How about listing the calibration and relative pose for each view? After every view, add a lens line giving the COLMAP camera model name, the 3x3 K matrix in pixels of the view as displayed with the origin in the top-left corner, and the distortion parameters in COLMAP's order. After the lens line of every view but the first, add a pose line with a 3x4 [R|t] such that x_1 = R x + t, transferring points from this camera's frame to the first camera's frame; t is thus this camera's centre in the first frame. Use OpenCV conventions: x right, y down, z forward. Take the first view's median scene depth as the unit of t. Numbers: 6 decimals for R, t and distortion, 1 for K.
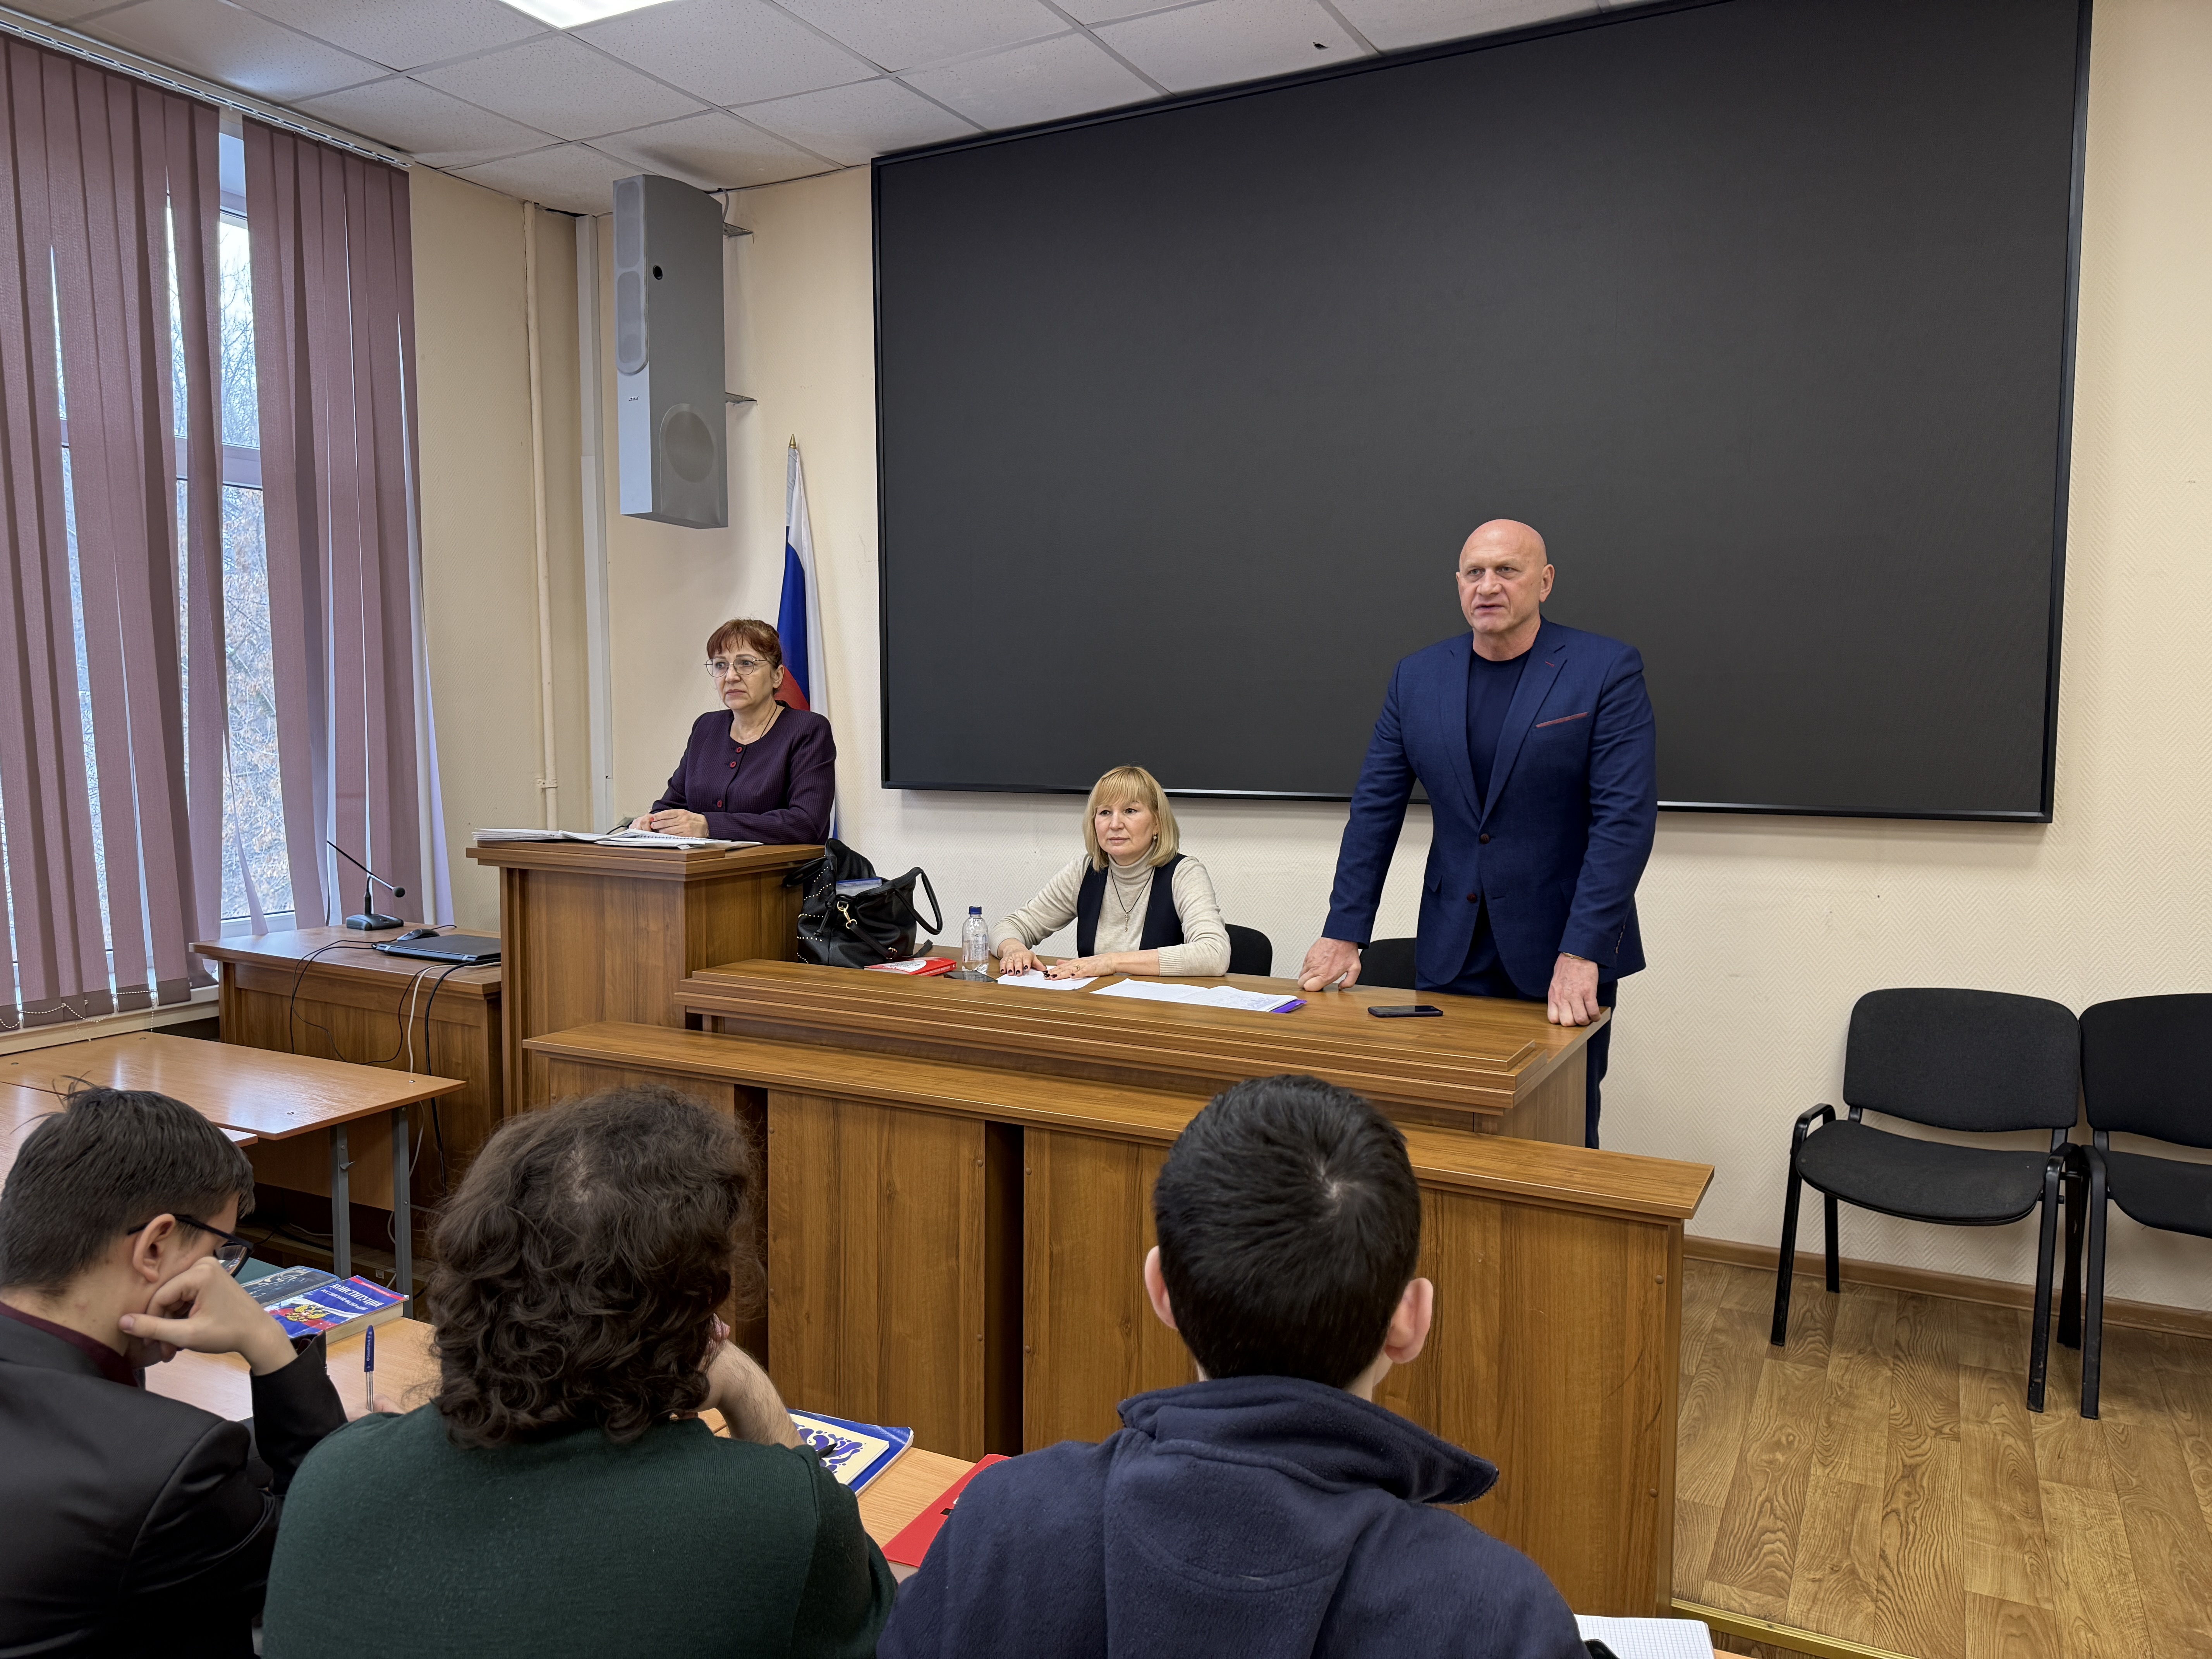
lens RADIAL K [[1588.4, 0, 1086.7], [0, 1588.4, 823.9], [0, 0, 1]] dist [0.006851, -0.004177]
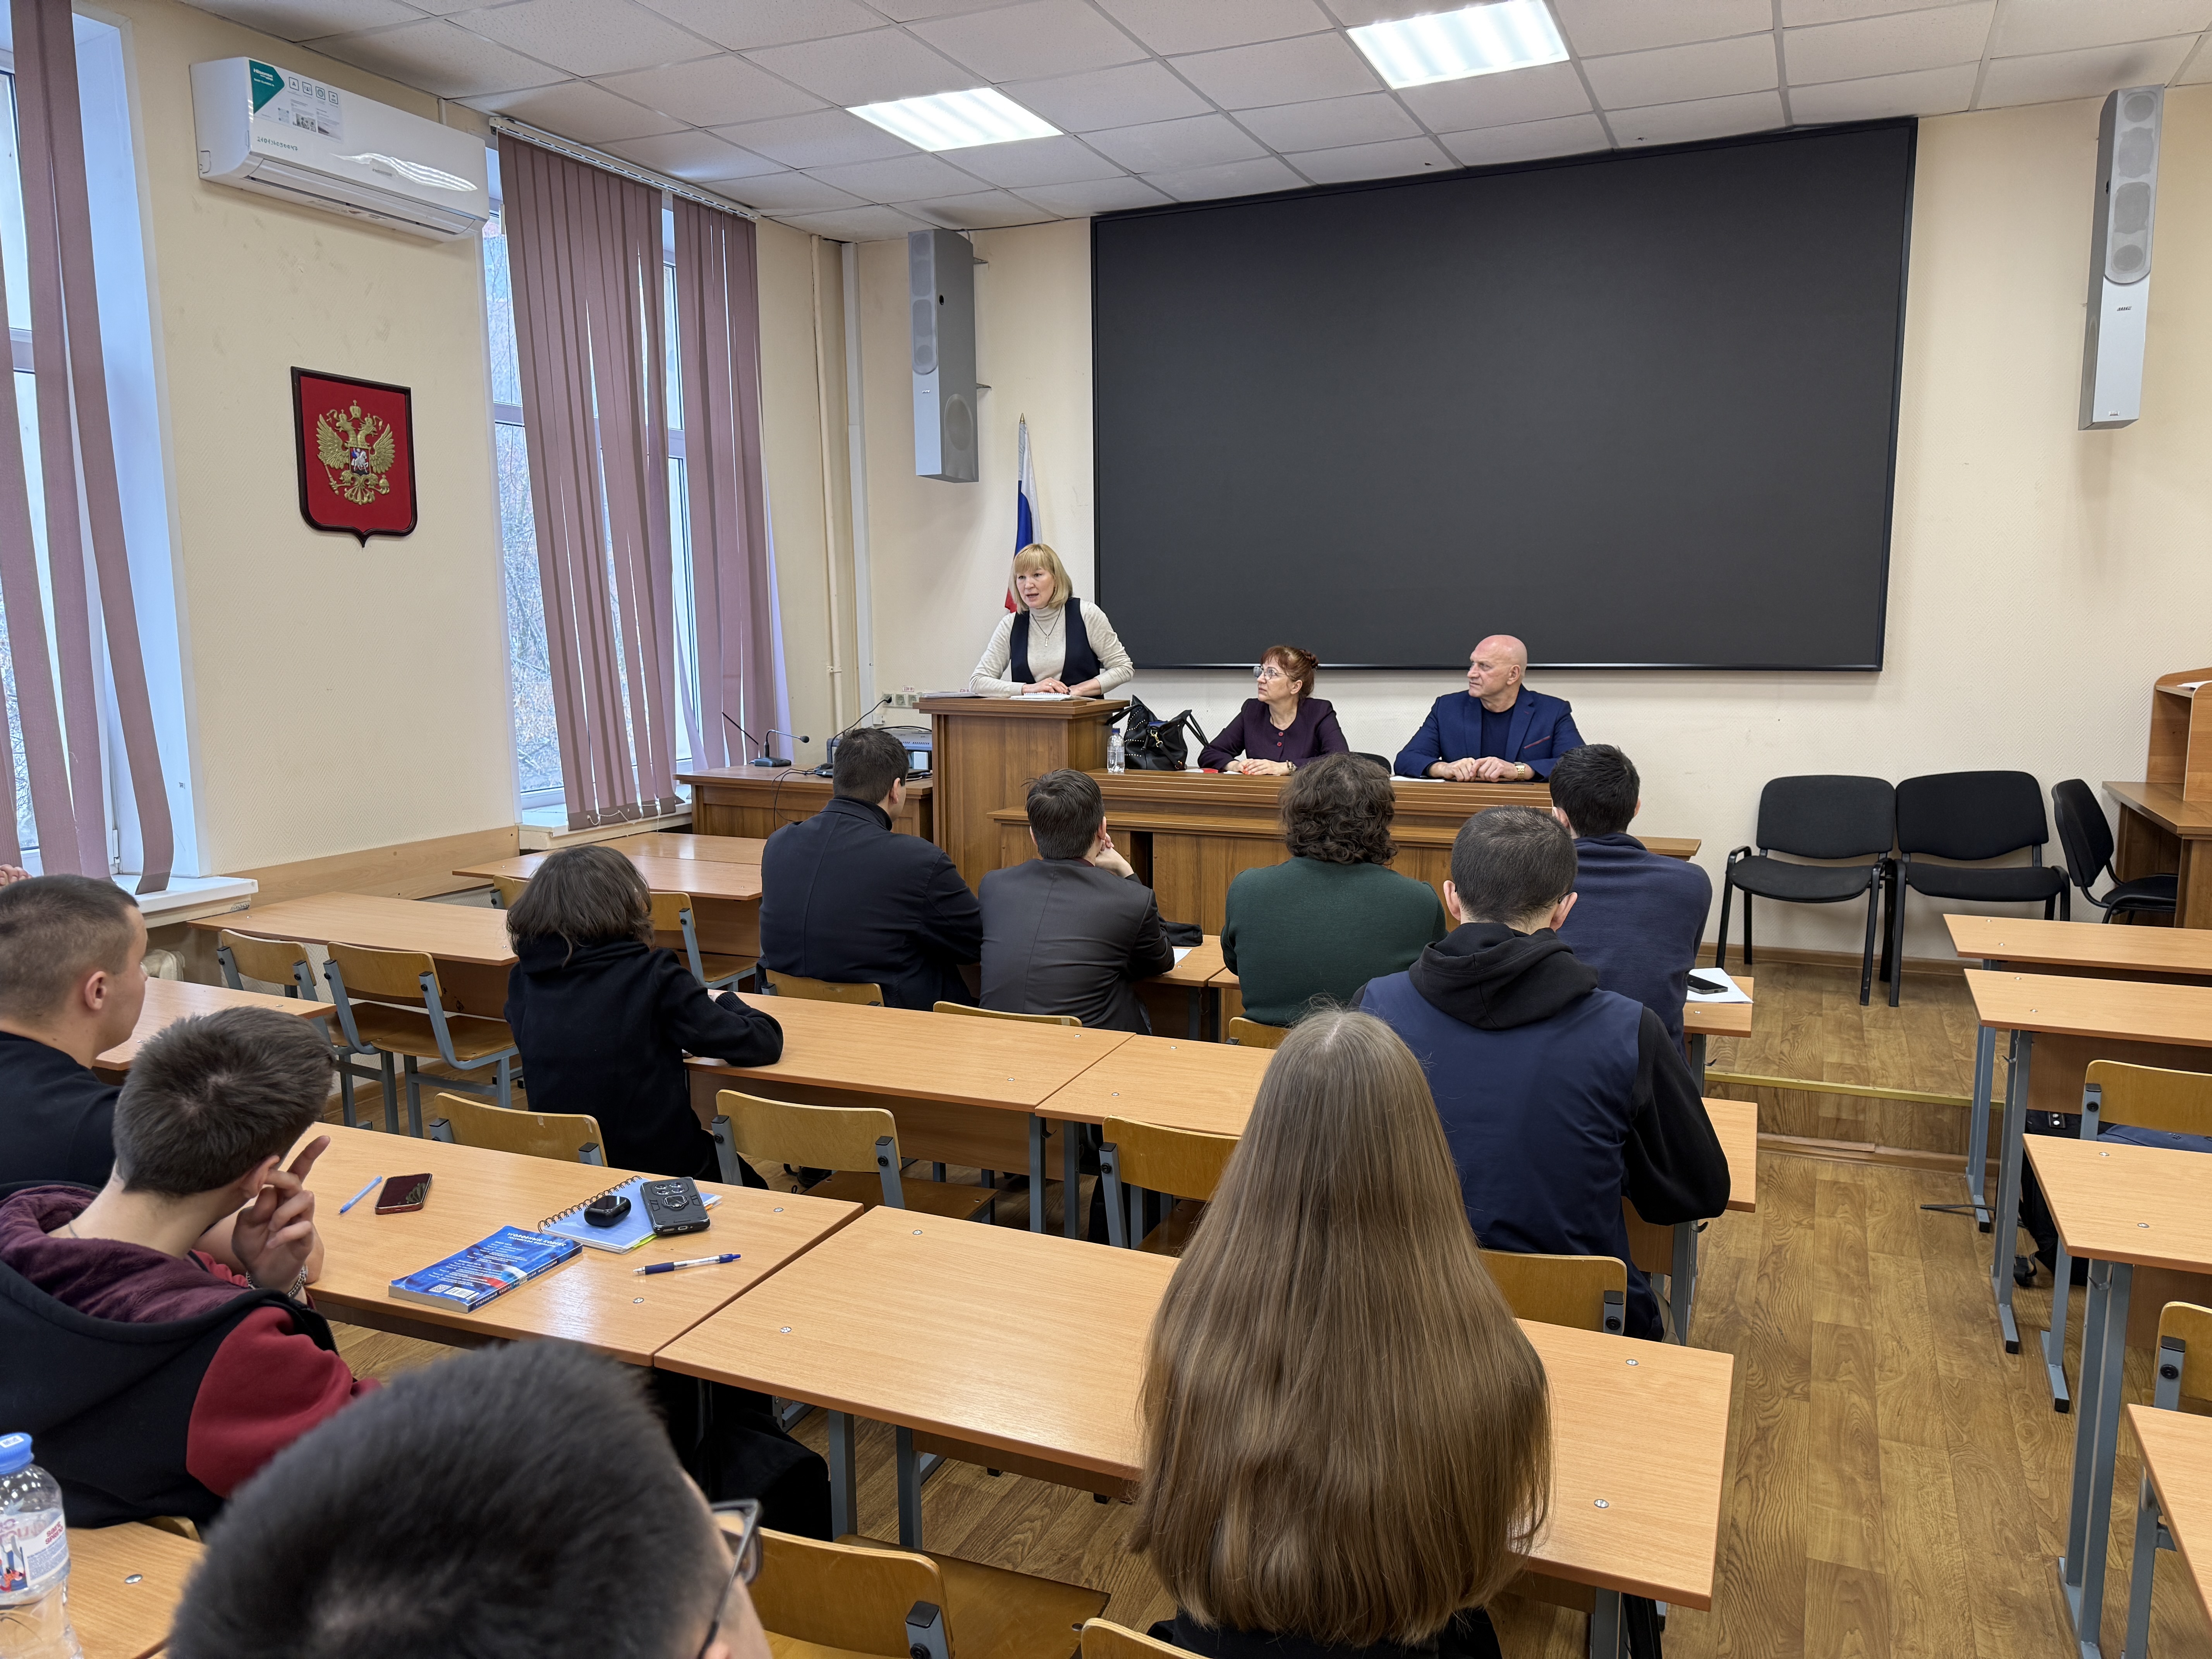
lens RADIAL K [[1532.9, 0, 1119.8], [0, 1532.9, 834.2], [0, 0, 1]] dist [0.089898, -0.169507]
pose [[0.997281, -0.020614, 0.070755, -0.298281], [0.015590, 0.997366, 0.070838, 0.041481], [-0.072029, -0.069543, 0.994975, -0.552959]]
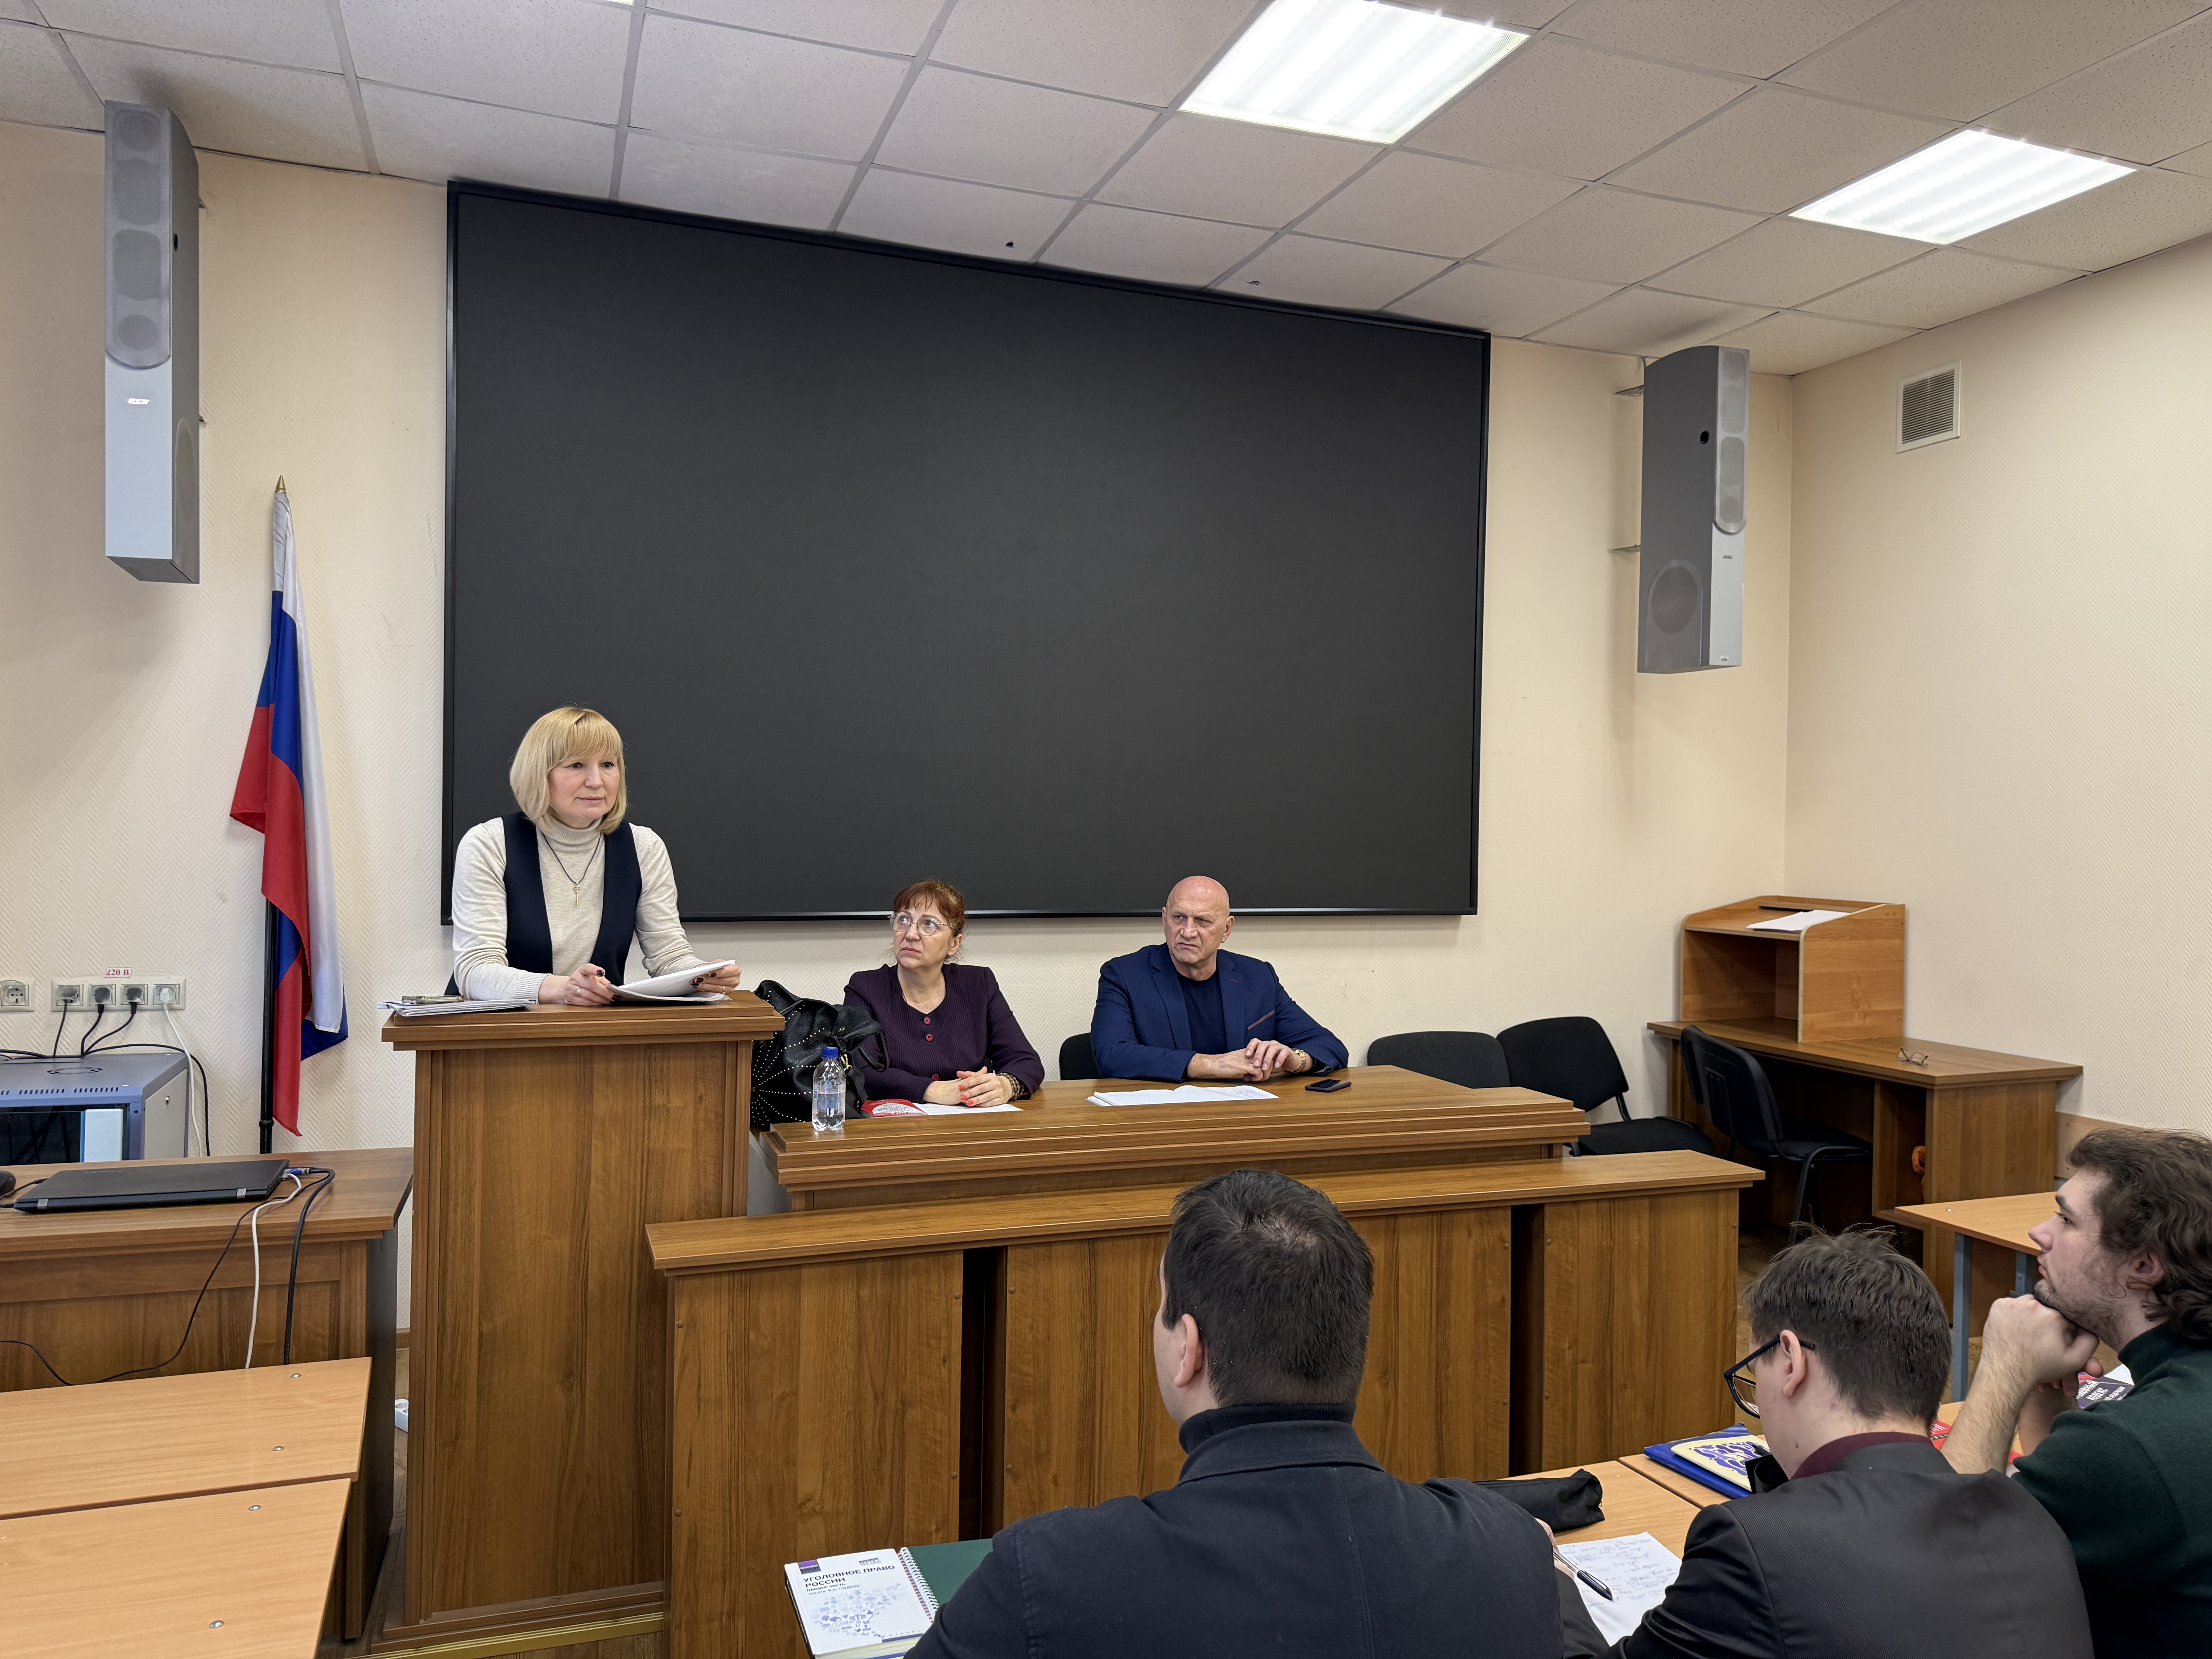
lens RADIAL K [[1532.9, 0, 1119.8], [0, 1532.9, 834.2], [0, 0, 1]] dist [0.089898, -0.169507]
pose [[0.651618, 0.003086, 0.758541, -0.716417], [0.038720, 0.998553, -0.037325, -0.034451], [-0.757559, 0.053693, 0.650555, 0.287886]]
